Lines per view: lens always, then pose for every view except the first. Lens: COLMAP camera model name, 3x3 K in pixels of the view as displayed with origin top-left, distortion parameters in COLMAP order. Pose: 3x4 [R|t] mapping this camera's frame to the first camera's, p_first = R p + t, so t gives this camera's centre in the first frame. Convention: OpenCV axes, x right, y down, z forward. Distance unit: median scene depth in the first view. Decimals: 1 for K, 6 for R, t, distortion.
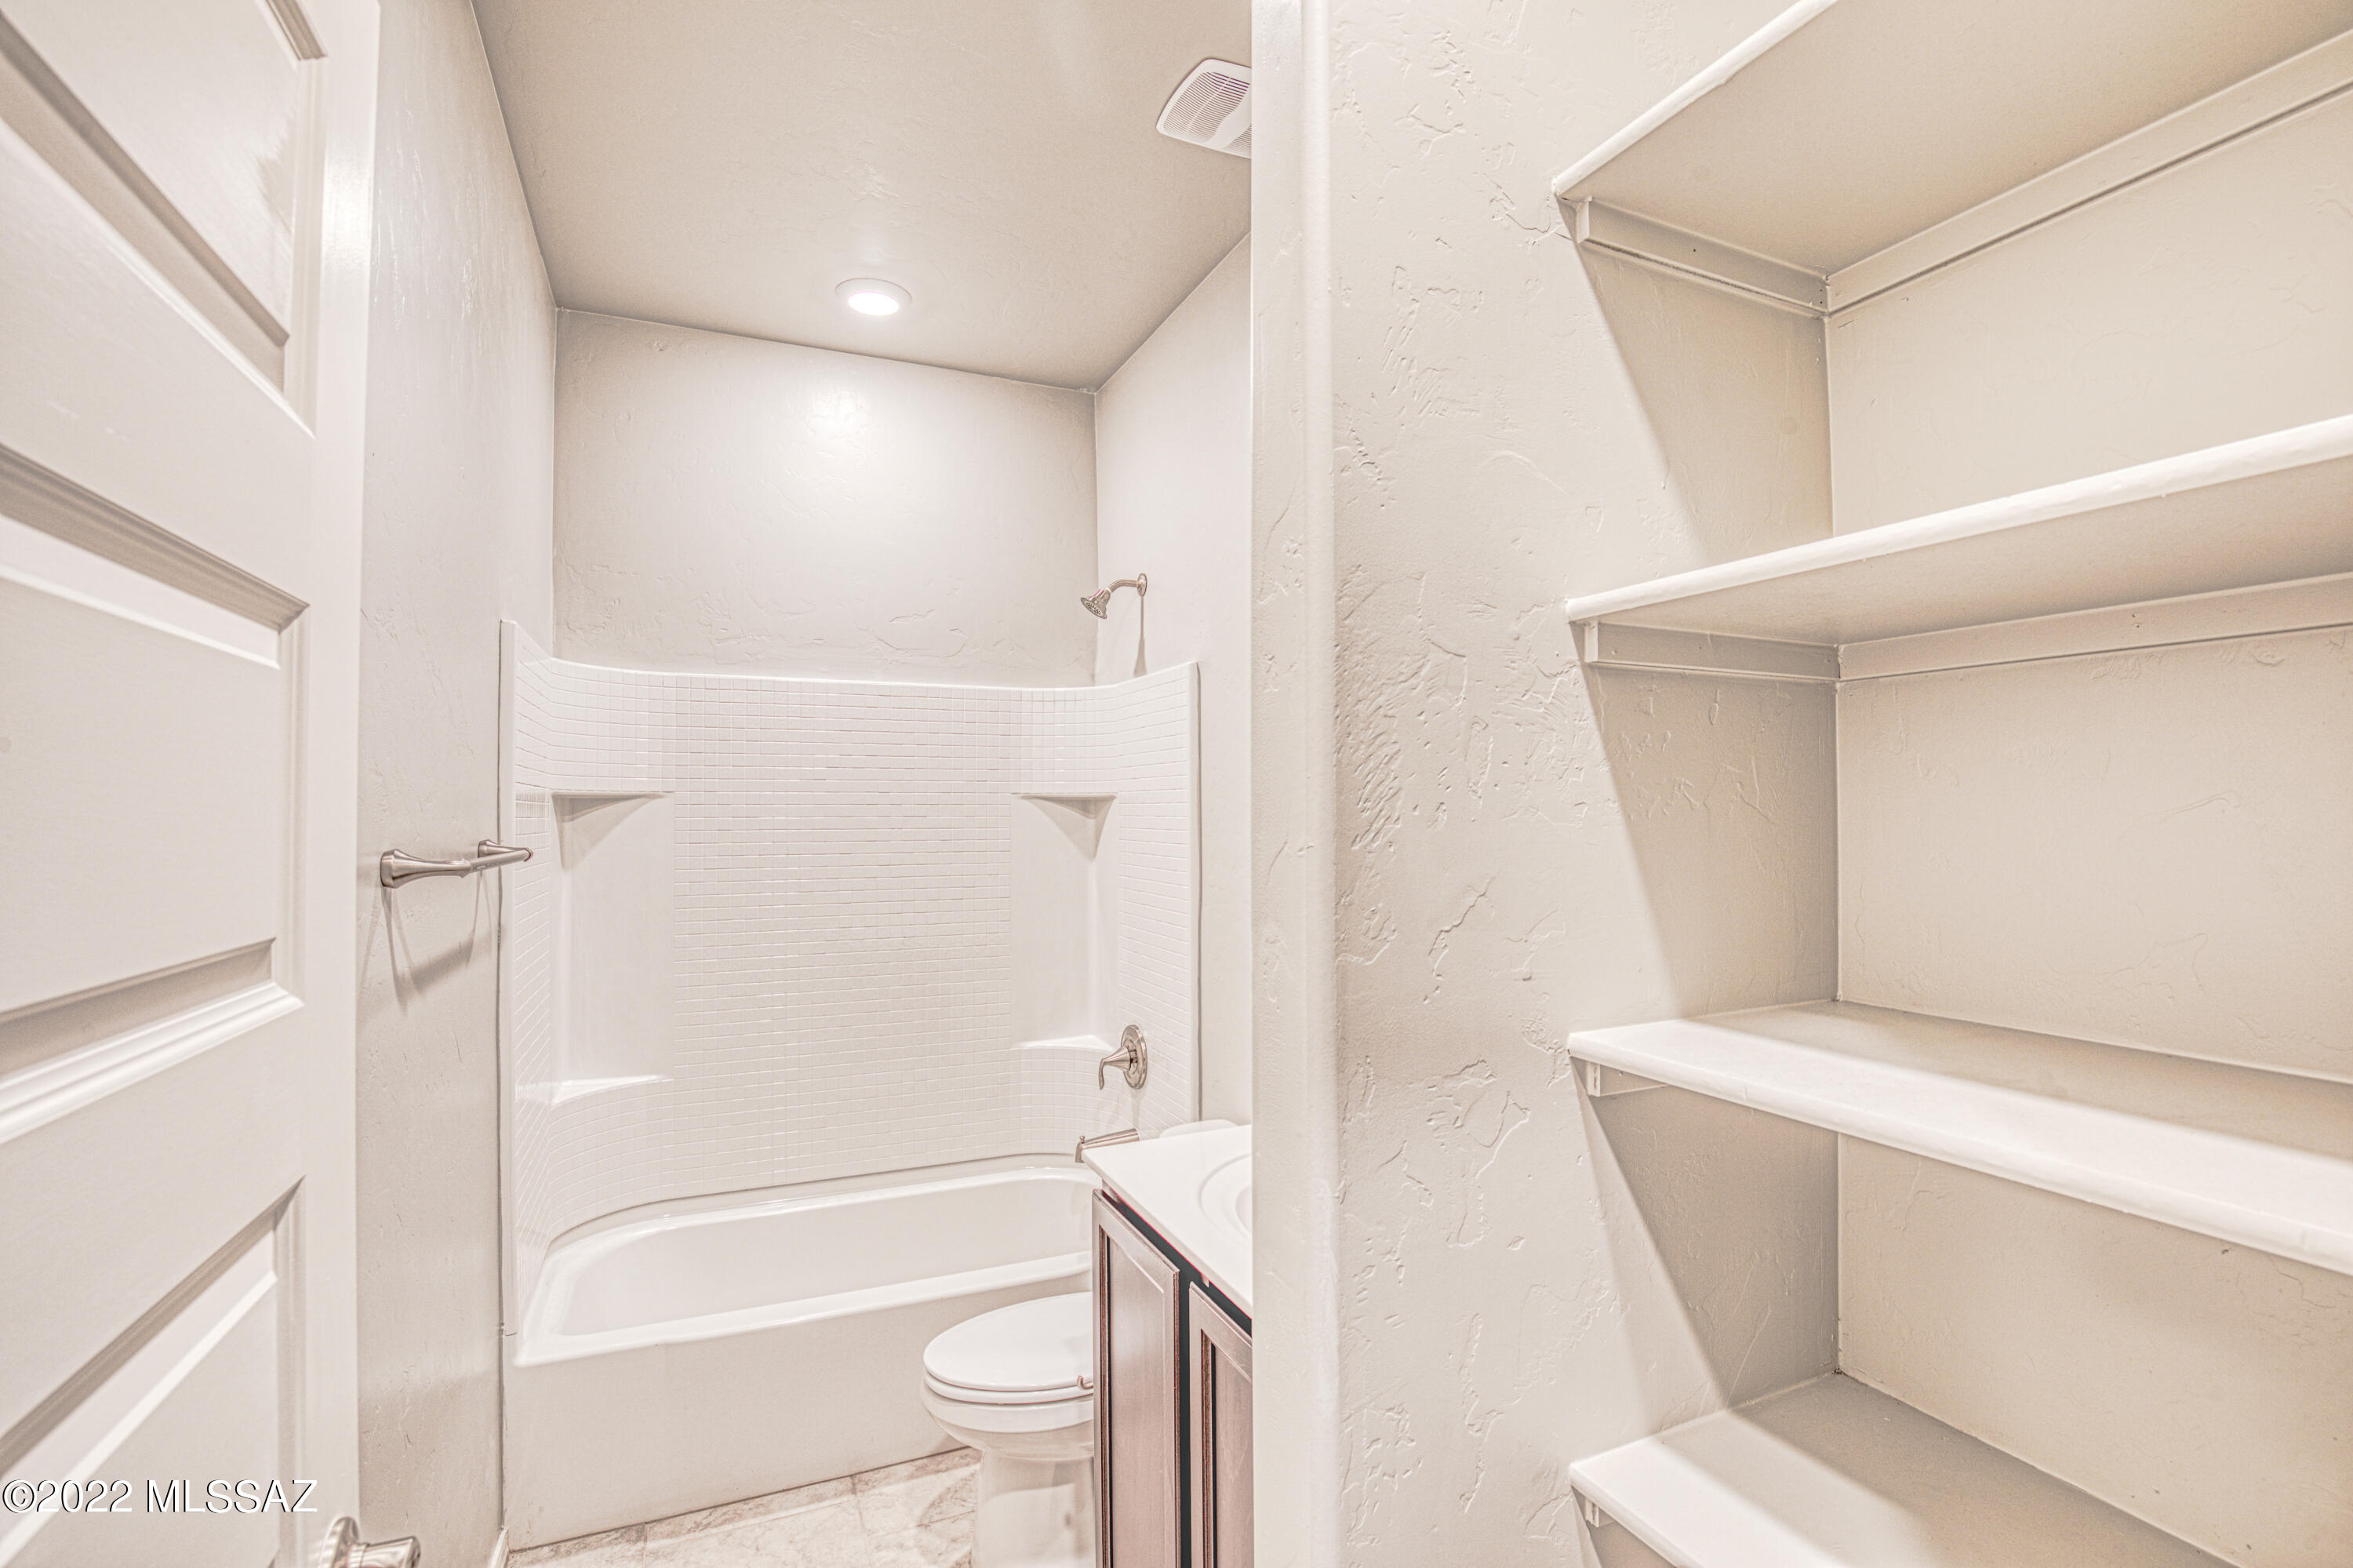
lens RADIAL K [[1072.2, 0, 1196.2], [0, 1072.2, 792.7], [0, 0, 1]] dist [-0.037727, 0.007098]
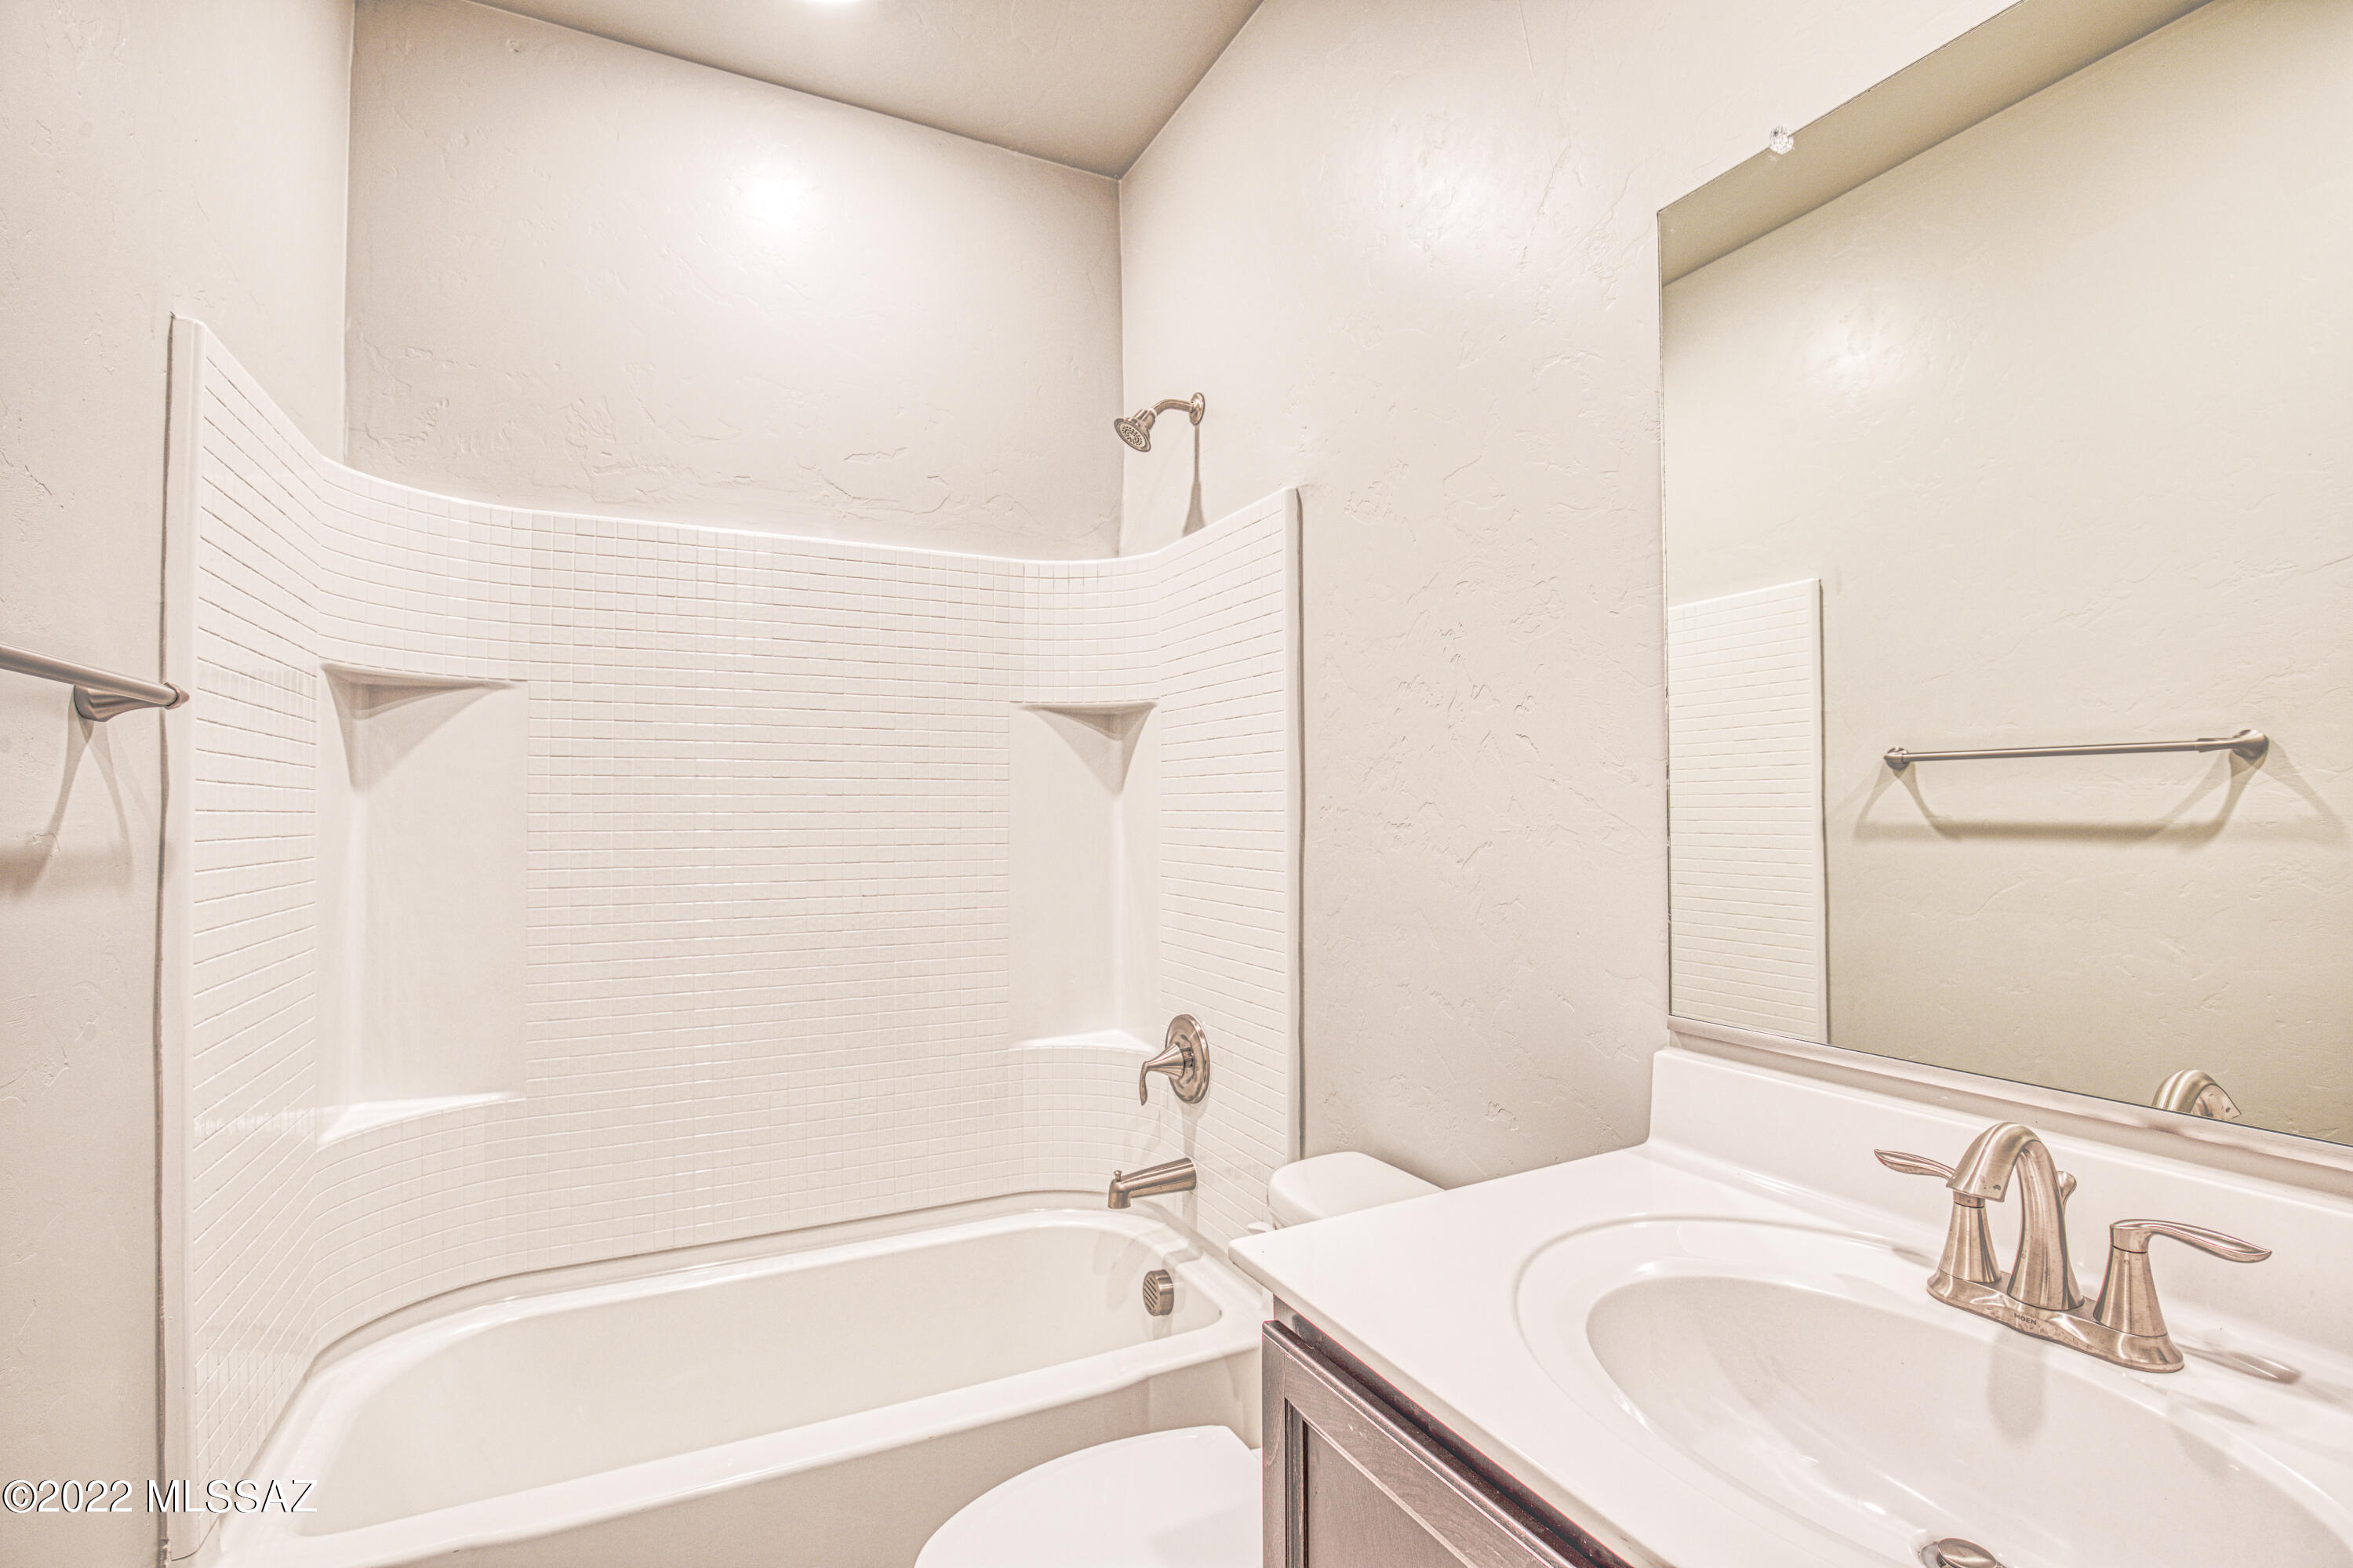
lens RADIAL K [[1072.2, 0, 1196.2], [0, 1072.2, 792.7], [0, 0, 1]] dist [-0.037727, 0.007098]
pose [[0.998868, 0.000759, 0.047553, -0.086631], [-0.000803, 0.999999, 0.000905, 0.067184], [-0.047552, -0.000942, 0.998868, 0.280764]]
